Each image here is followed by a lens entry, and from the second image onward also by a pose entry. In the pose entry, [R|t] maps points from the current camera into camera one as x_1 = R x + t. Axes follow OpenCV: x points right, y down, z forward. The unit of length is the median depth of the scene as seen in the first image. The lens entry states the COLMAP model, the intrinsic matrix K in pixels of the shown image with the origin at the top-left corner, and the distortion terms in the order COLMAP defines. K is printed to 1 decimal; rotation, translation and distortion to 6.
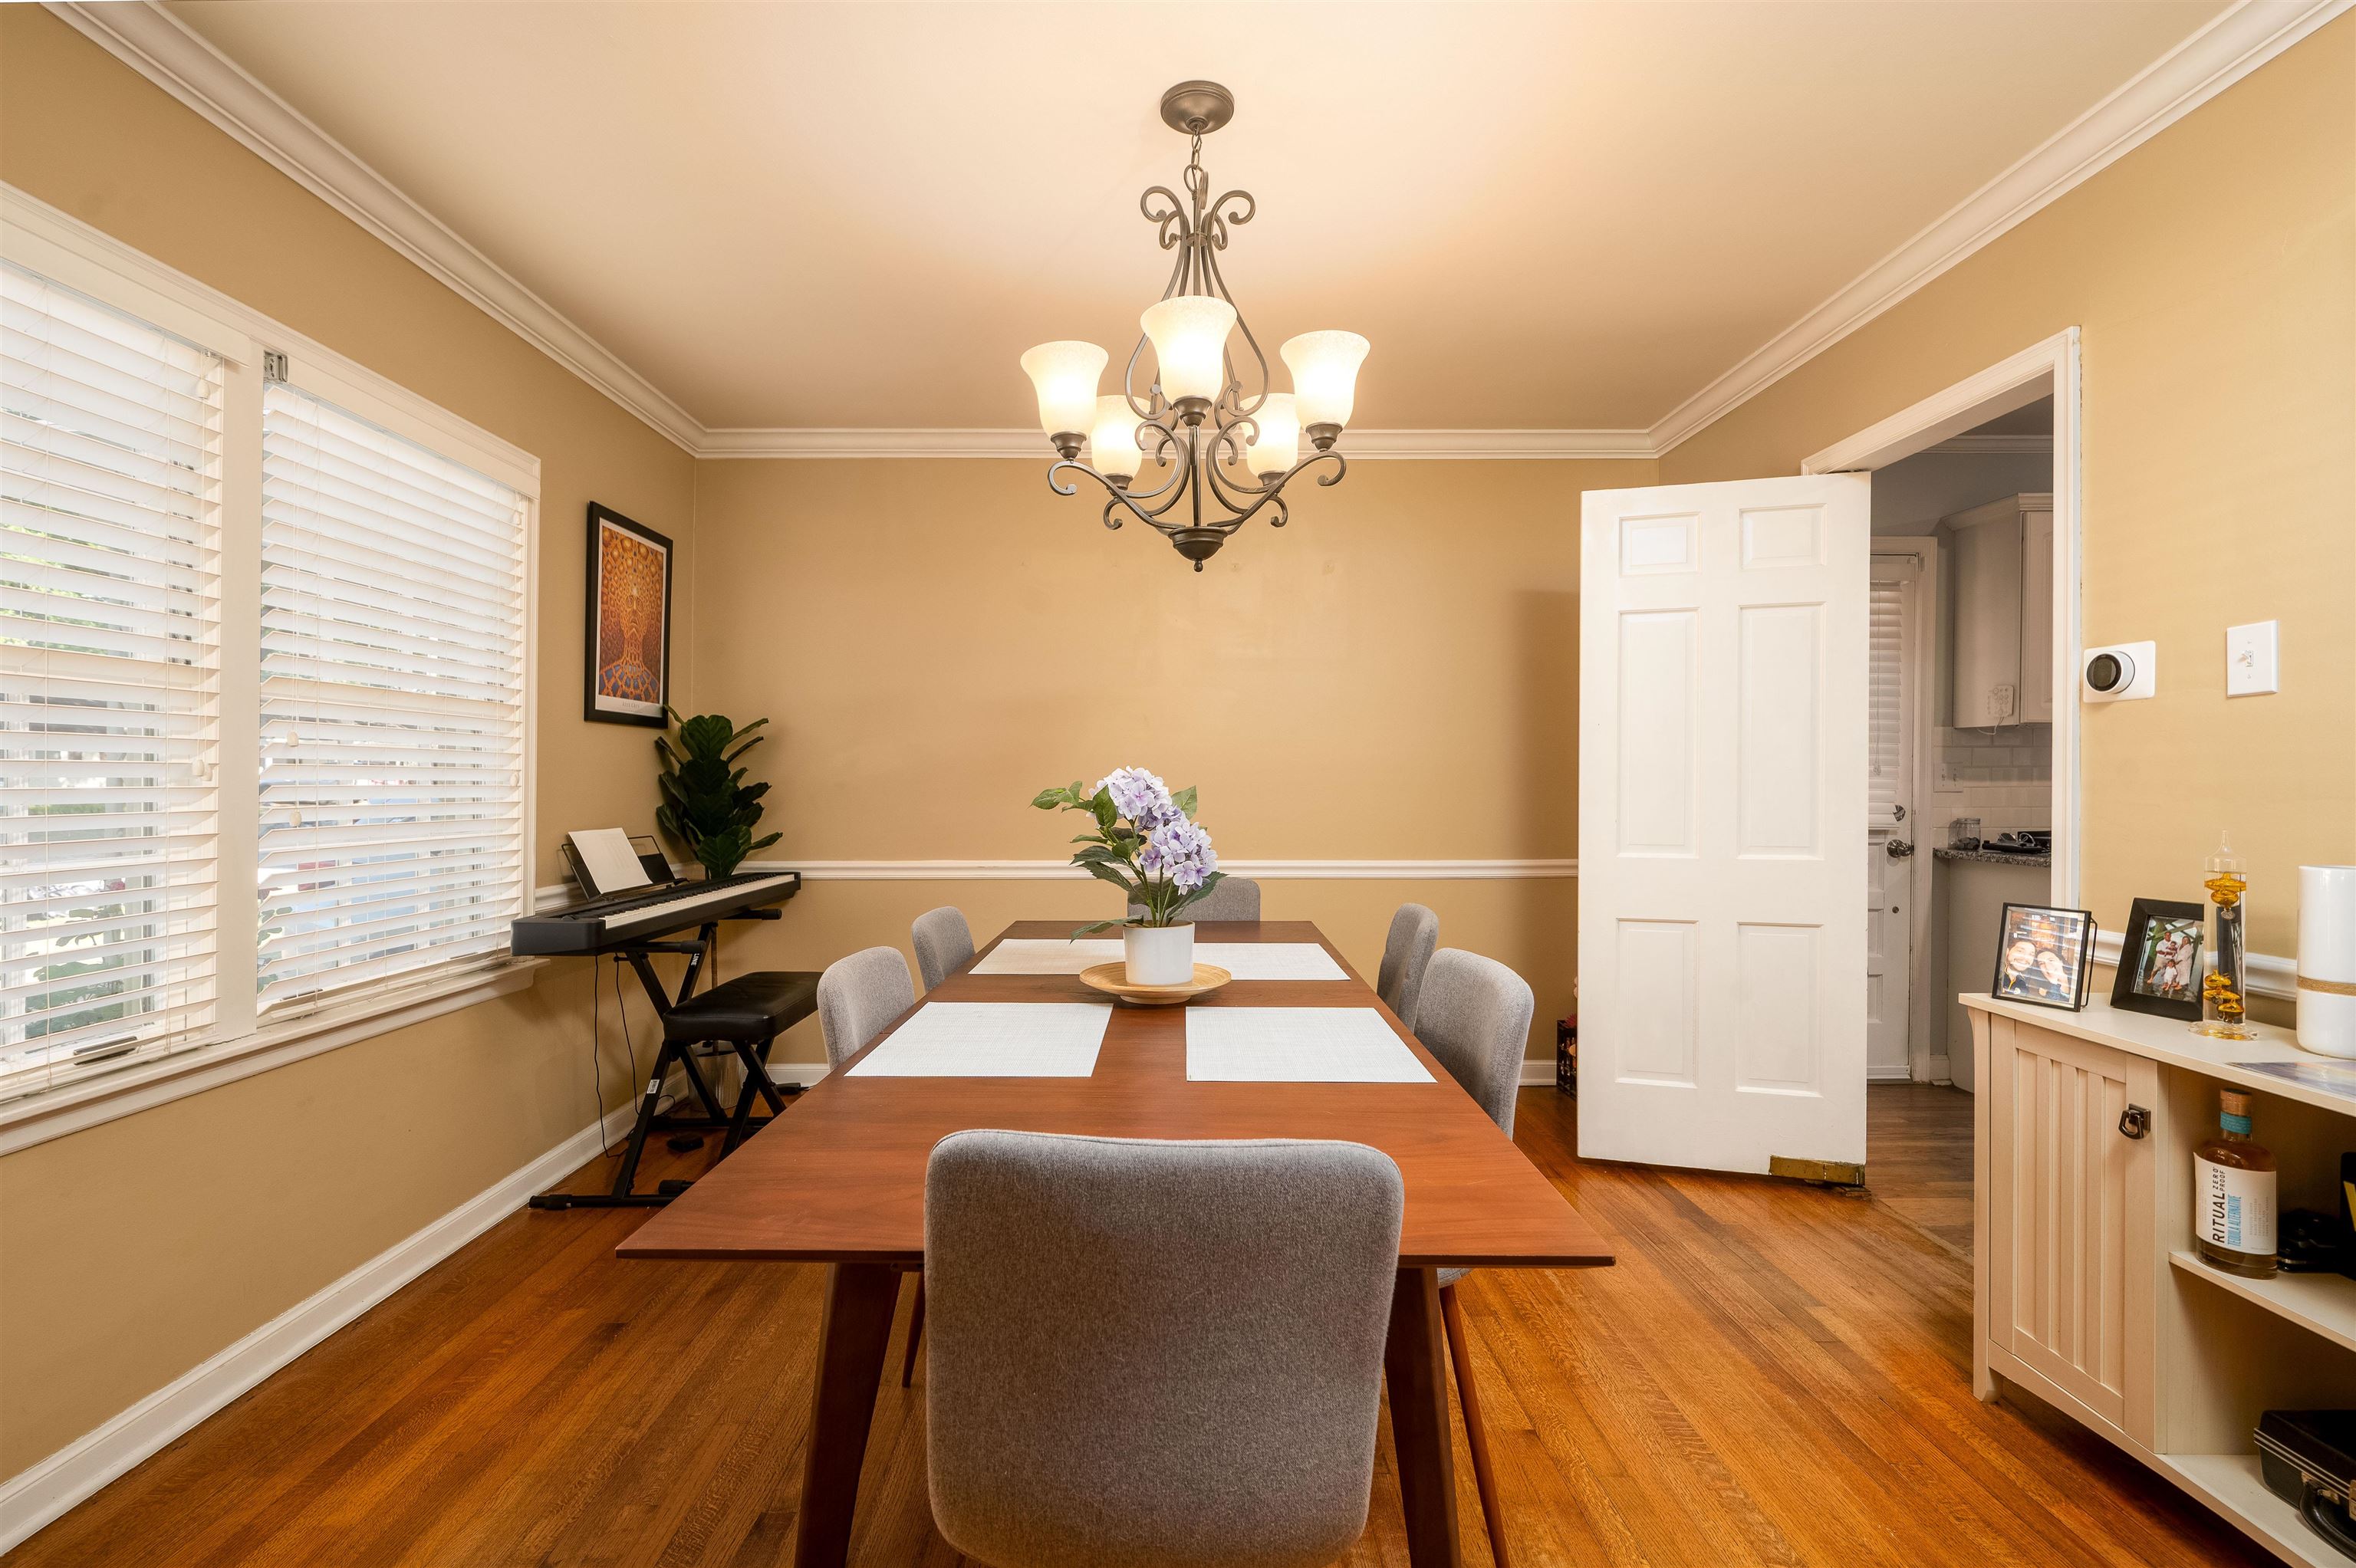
lens RADIAL K [[1015.9, 0, 1162.9], [0, 1015.9, 773.3], [0, 0, 1]] dist [0.003743, 0.000259]
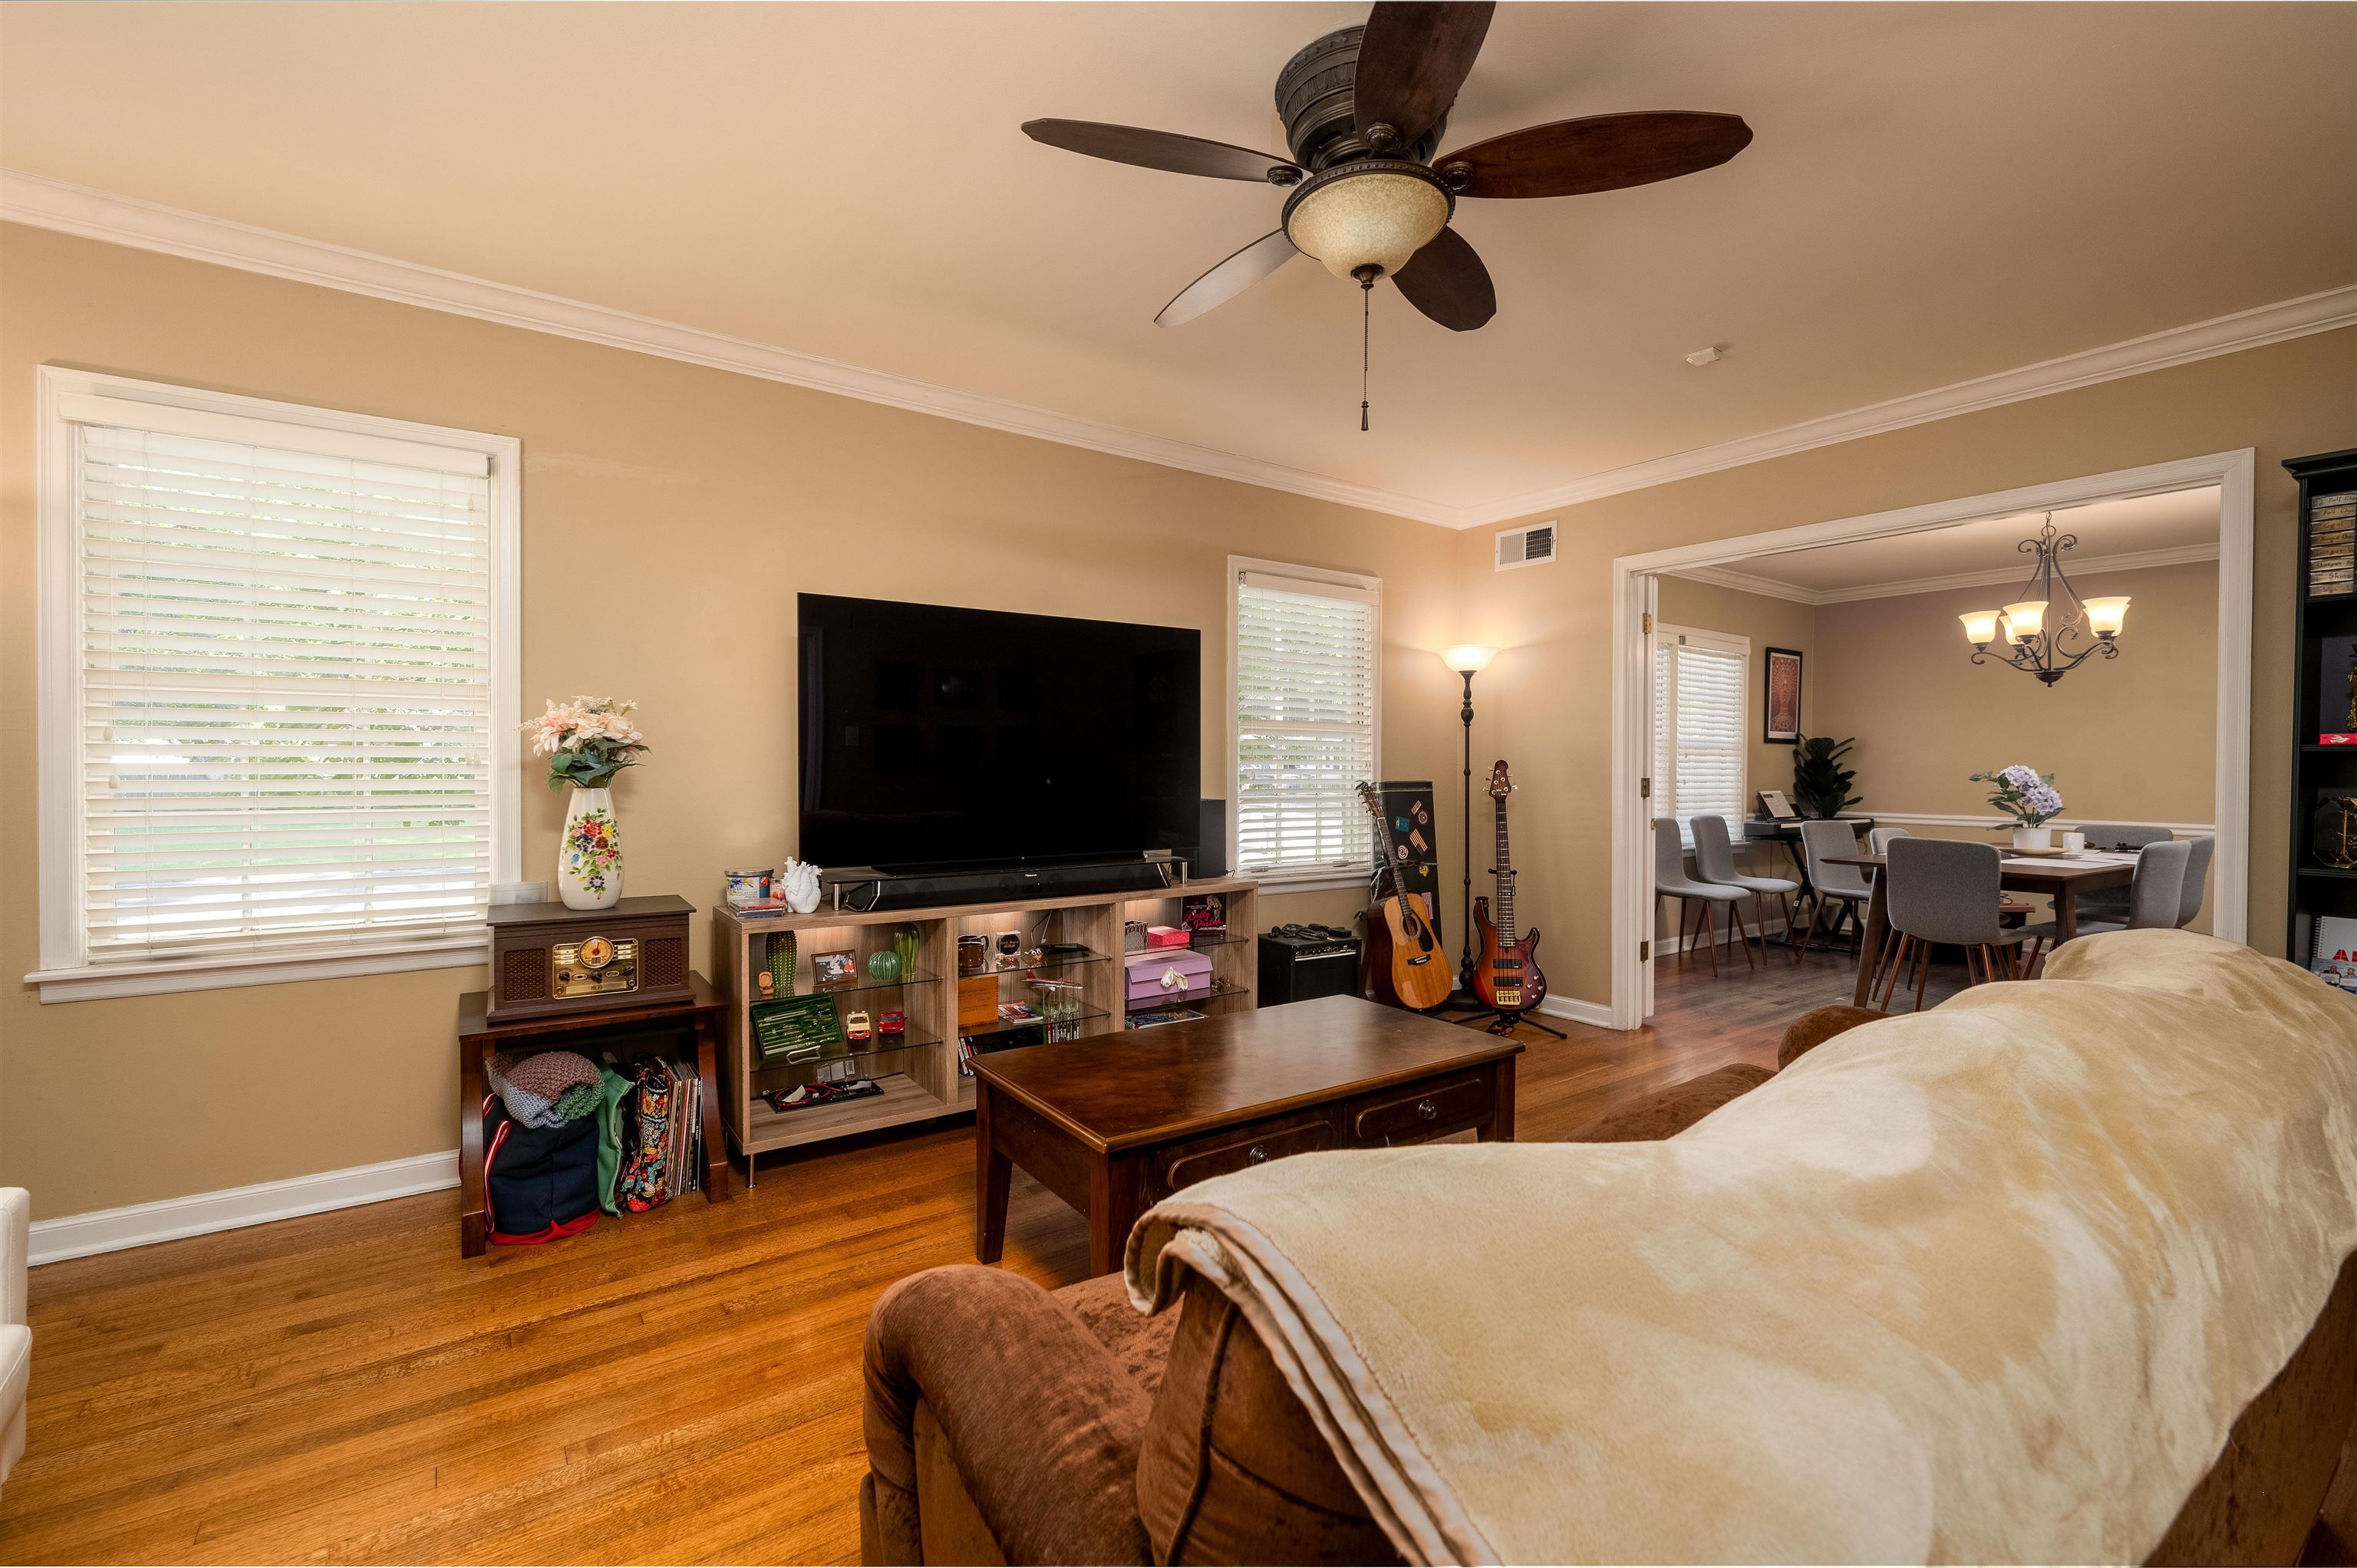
lens RADIAL K [[1016.4, 0, 1155.6], [0, 1016.4, 767.1], [0, 0, 1]] dist [0.003743, 0.000259]
pose [[0.559860, 0.006978, -0.828558, 0.621488], [-0.002429, 0.999974, 0.006780, -0.009919], [0.828584, -0.001783, 0.559862, -1.560924]]
